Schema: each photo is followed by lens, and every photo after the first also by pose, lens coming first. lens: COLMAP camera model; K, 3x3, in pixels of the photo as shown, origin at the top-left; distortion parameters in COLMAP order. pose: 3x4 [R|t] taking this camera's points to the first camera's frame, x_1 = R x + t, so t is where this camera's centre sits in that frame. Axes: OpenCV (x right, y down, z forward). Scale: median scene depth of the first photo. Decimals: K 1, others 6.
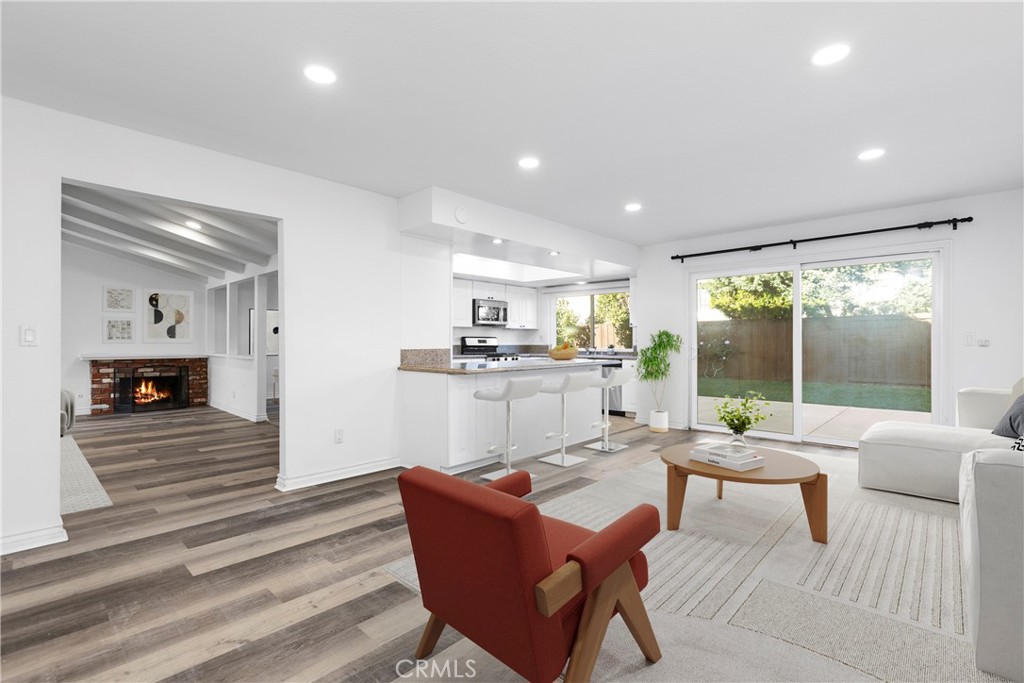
lens RADIAL K [[466.3, 0, 515.4], [0, 466.3, 341.0], [0, 0, 1]] dist [-0.021166, 0.013527]
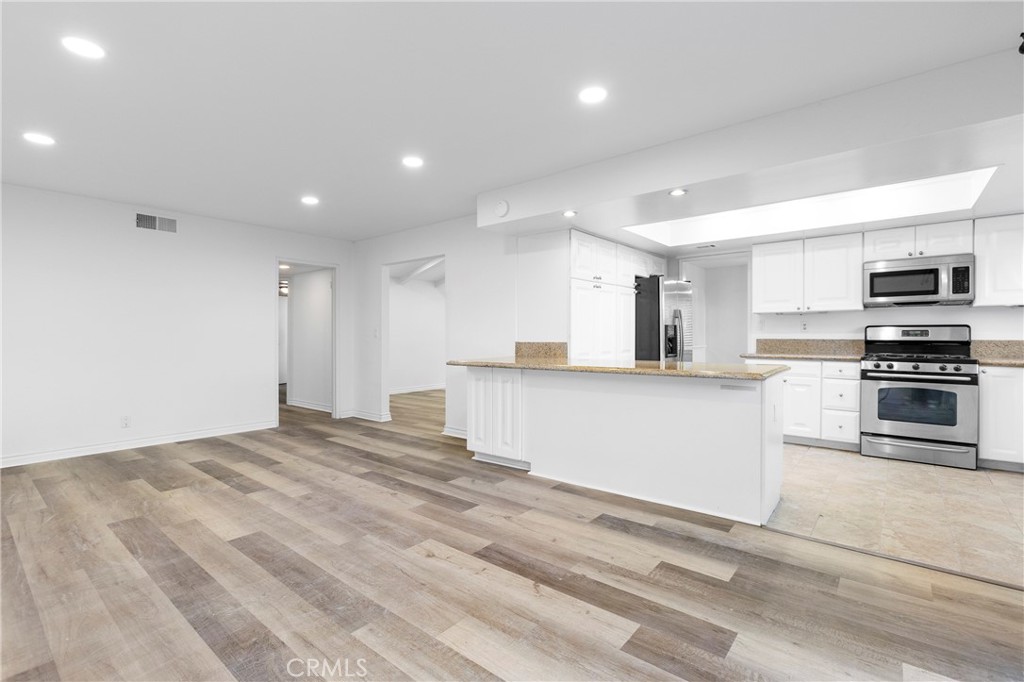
lens RADIAL K [[466.3, 0, 515.4], [0, 466.3, 340.5], [0, 0, 1]] dist [-0.021166, 0.013527]
pose [[0.068529, 0.008164, -0.997616, 0.452302], [0.004572, 0.999953, 0.008497, 0.002479], [0.997639, -0.005143, 0.068488, 0.490251]]
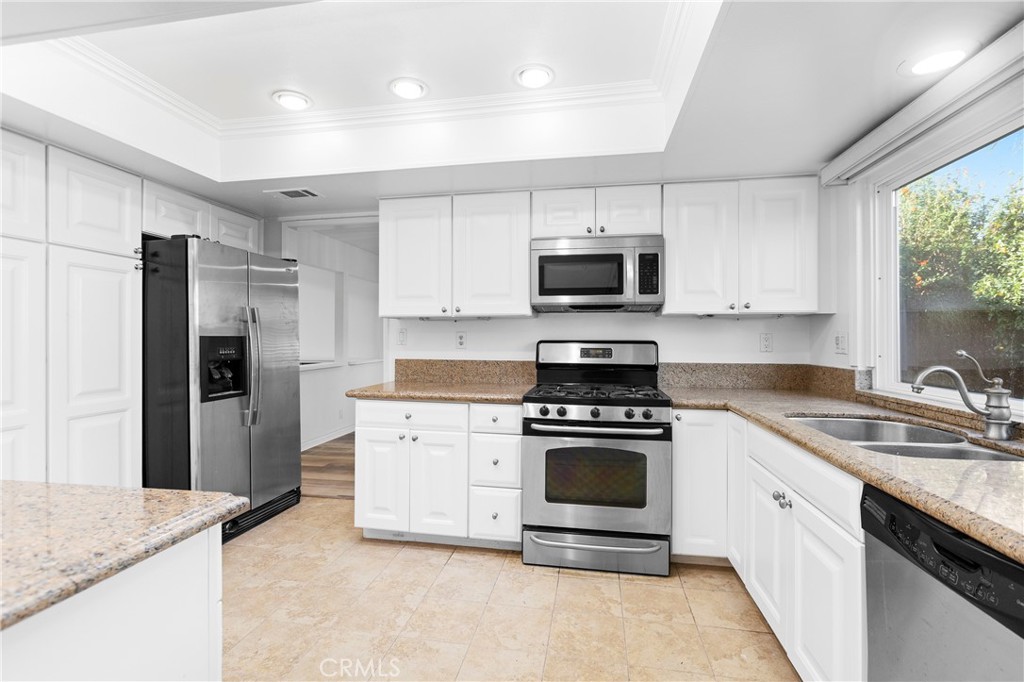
lens RADIAL K [[466.3, 0, 515.4], [0, 466.3, 340.5], [0, 0, 1]] dist [-0.021166, 0.013527]
pose [[0.555689, 0.002609, -0.831386, 0.203069], [0.001639, 0.999990, 0.004233, -0.010752], [0.831389, -0.003715, 0.555679, 0.748147]]
